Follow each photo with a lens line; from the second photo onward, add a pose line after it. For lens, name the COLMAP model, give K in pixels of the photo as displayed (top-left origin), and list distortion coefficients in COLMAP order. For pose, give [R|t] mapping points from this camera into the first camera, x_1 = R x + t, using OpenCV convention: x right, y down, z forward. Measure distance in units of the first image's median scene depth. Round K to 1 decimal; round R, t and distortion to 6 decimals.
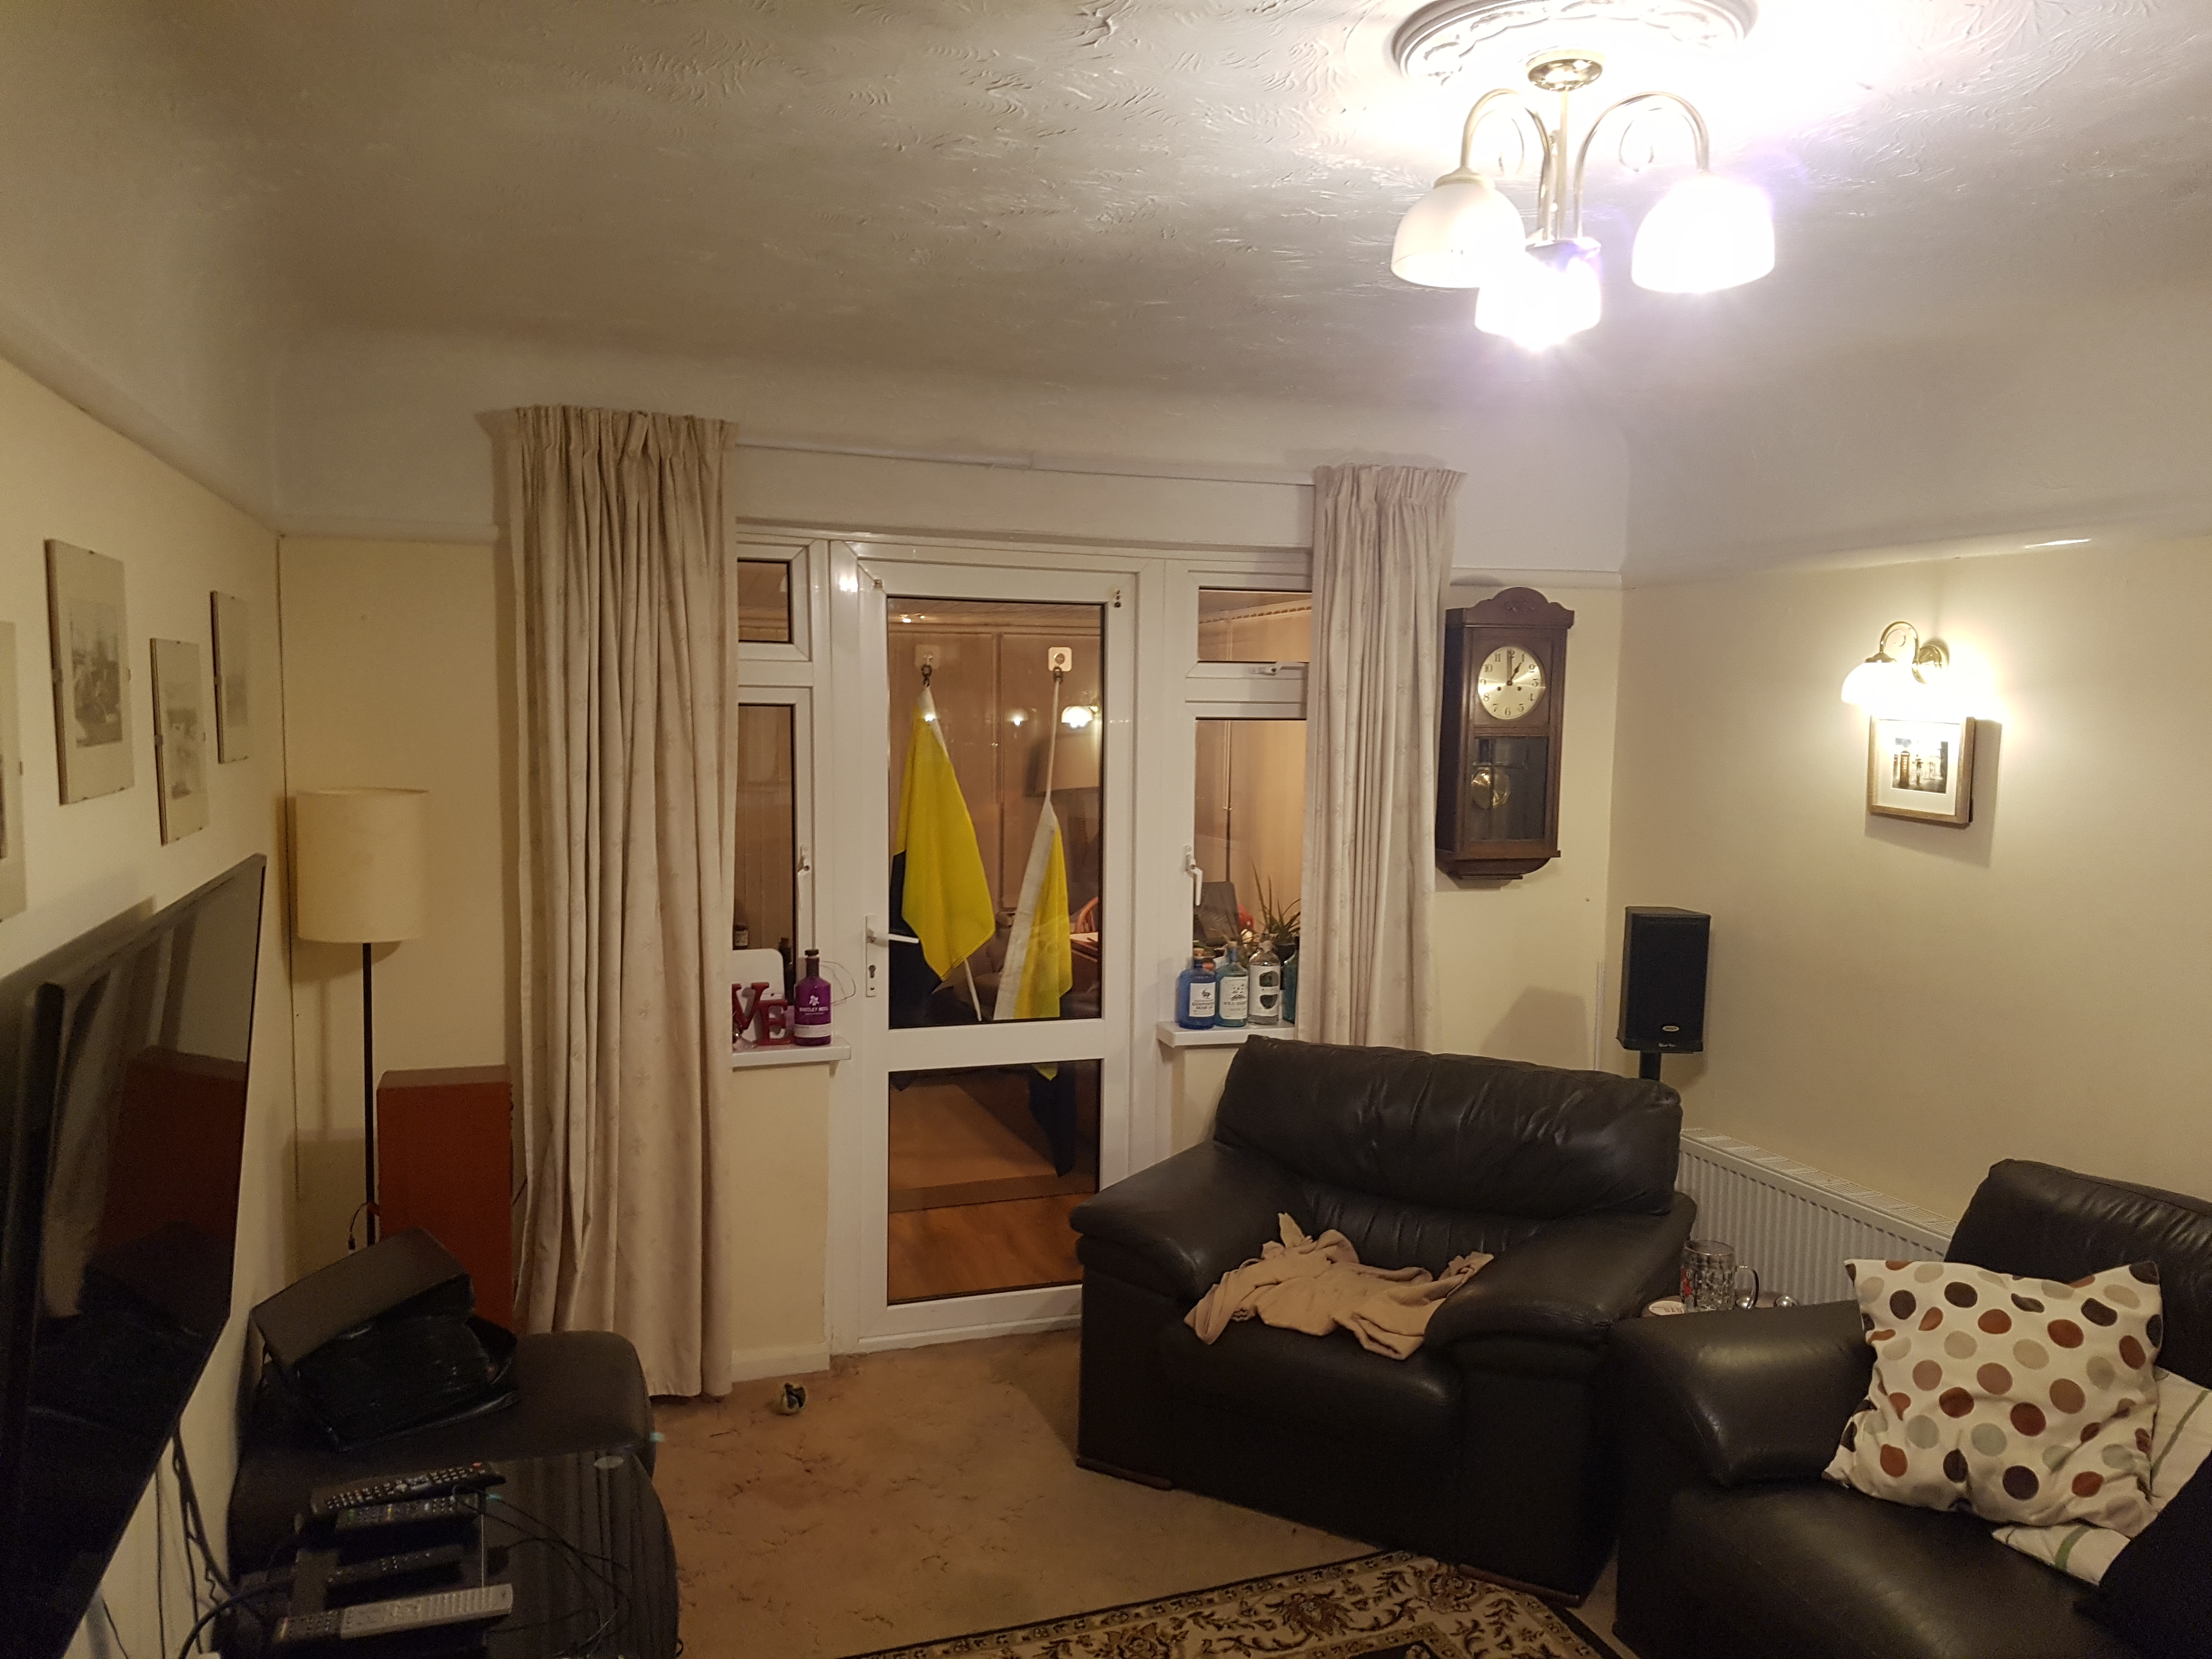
lens RADIAL K [[1646.4, 0, 1106.9], [0, 1646.4, 814.8], [0, 0, 1]] dist [0.010850, -0.000288]
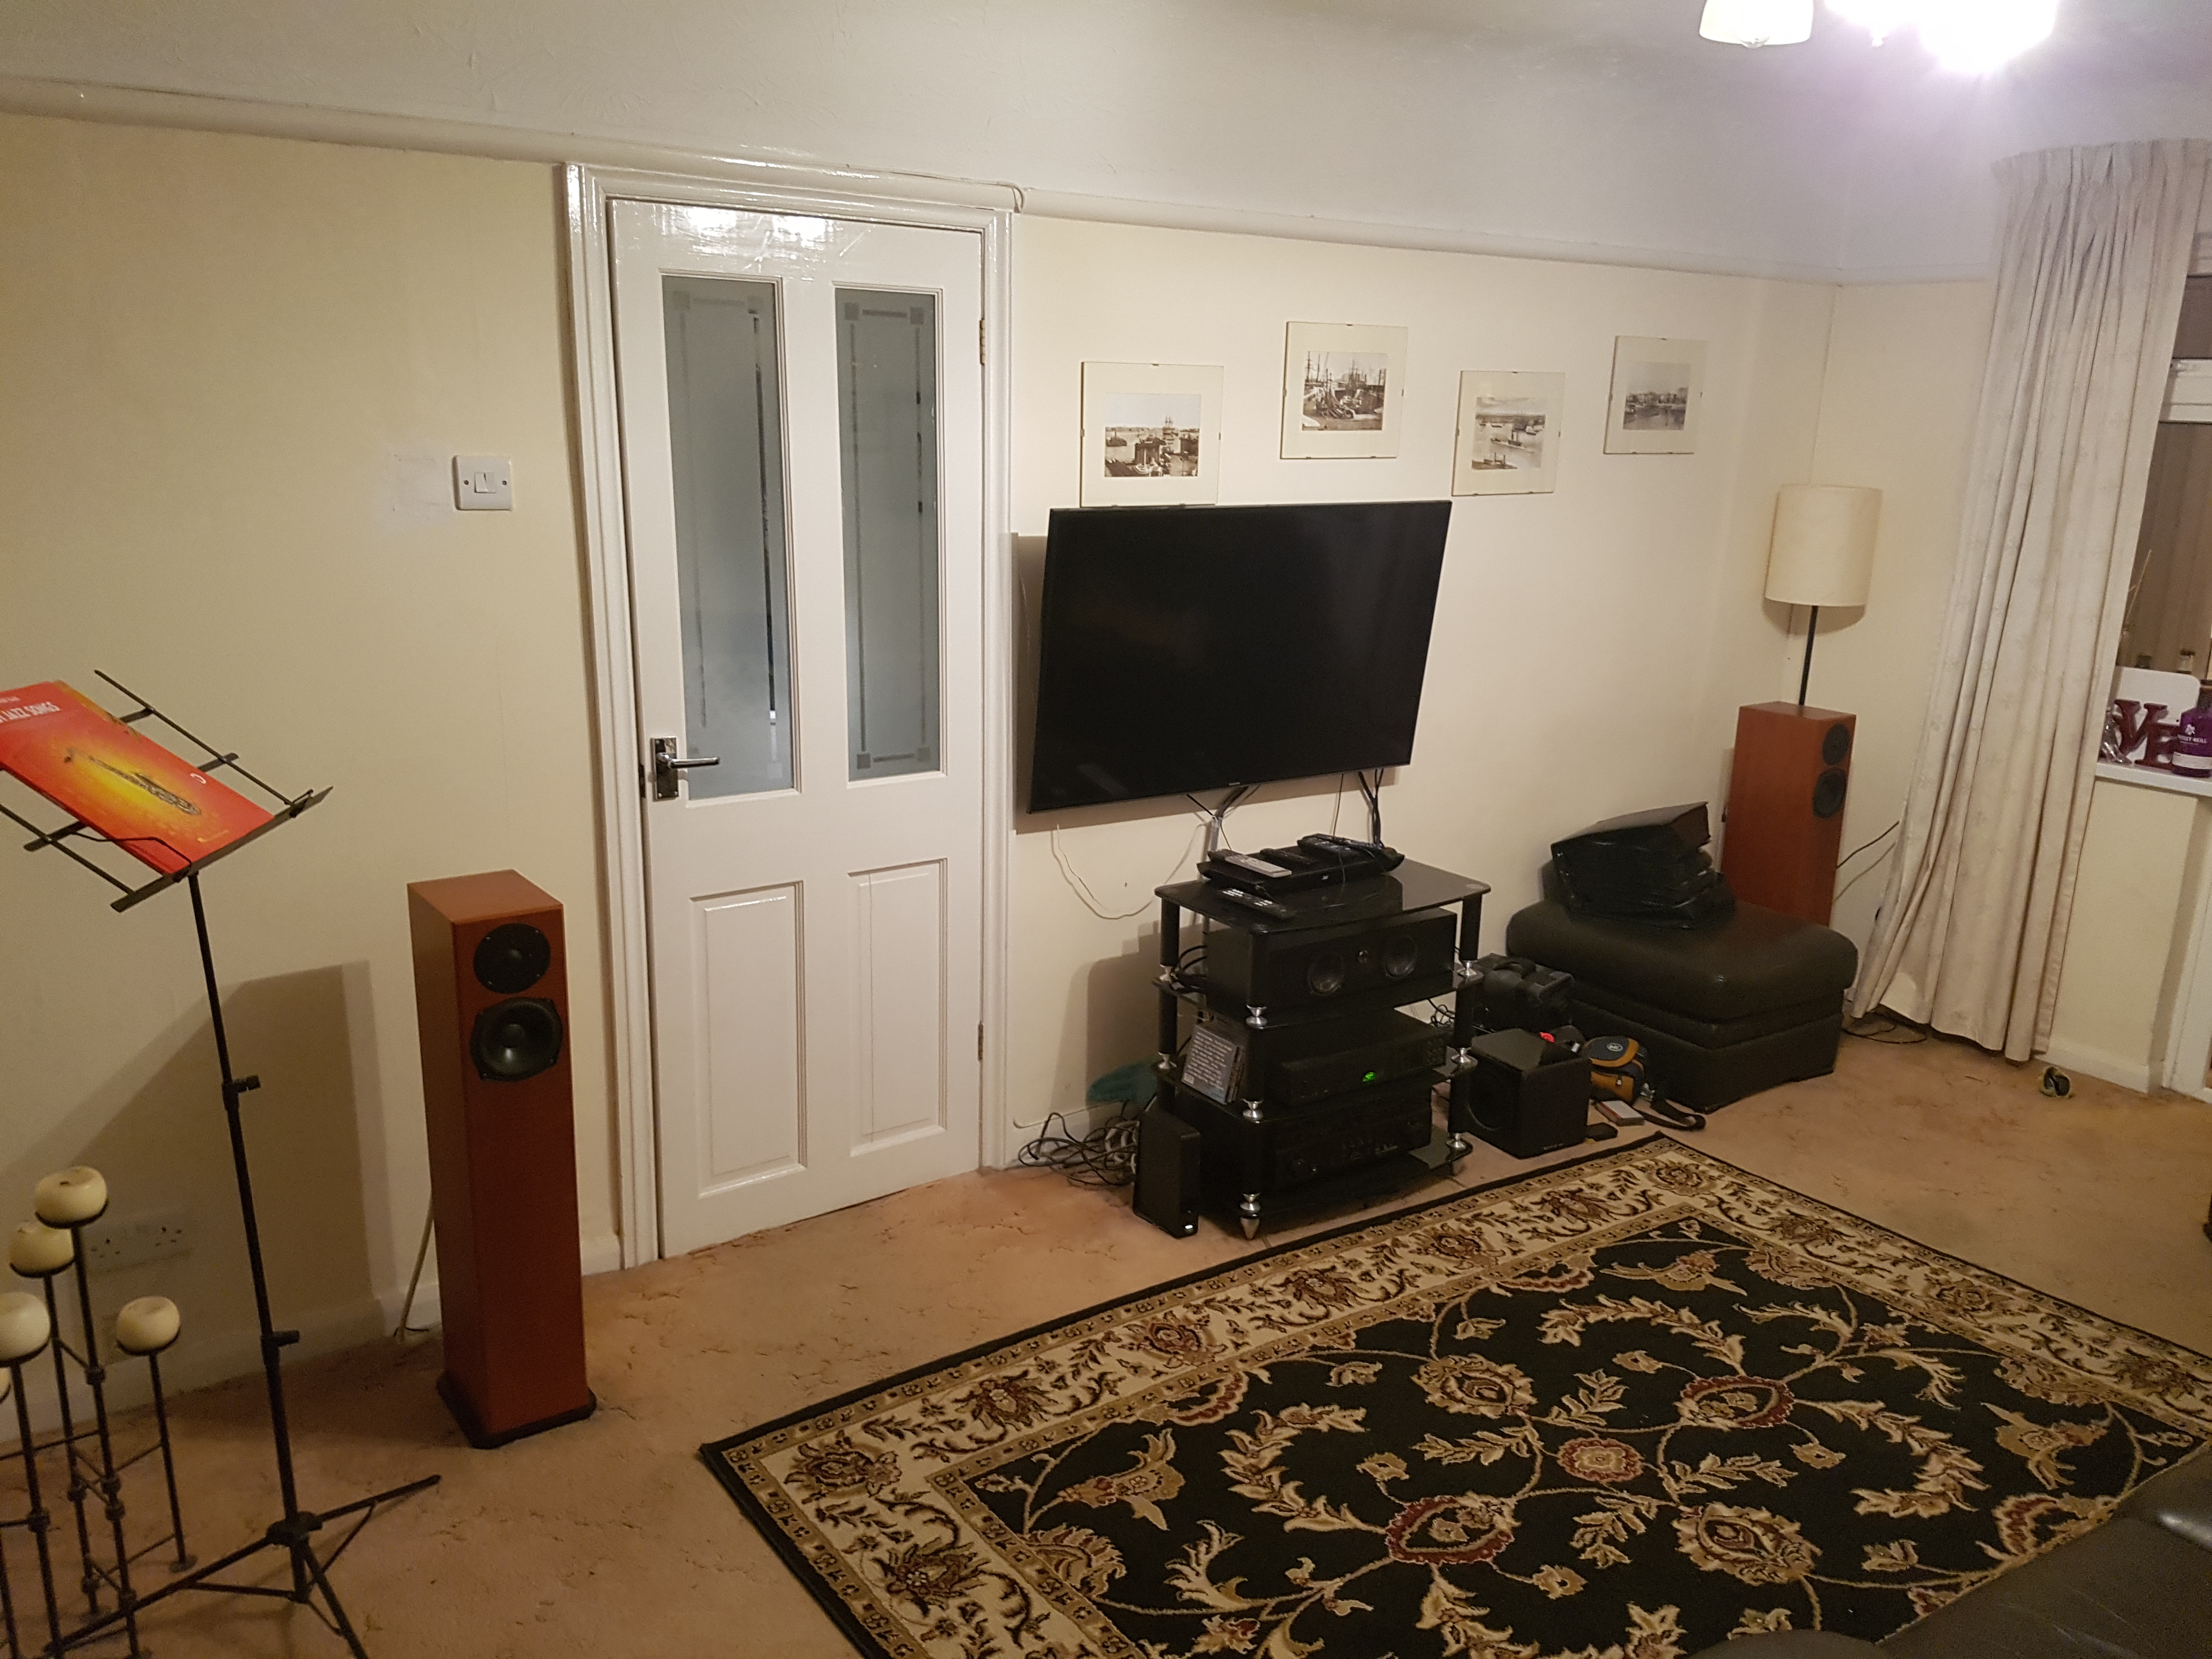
lens RADIAL K [[1646.4, 0, 1108.1], [0, 1646.4, 837.8], [0, 0, 1]] dist [0.010850, -0.000288]
pose [[0.265224, 0.234612, -0.935208, 0.747715], [-0.078871, 0.971973, 0.221467, 0.009931], [0.960955, 0.015023, 0.276295, 0.130000]]
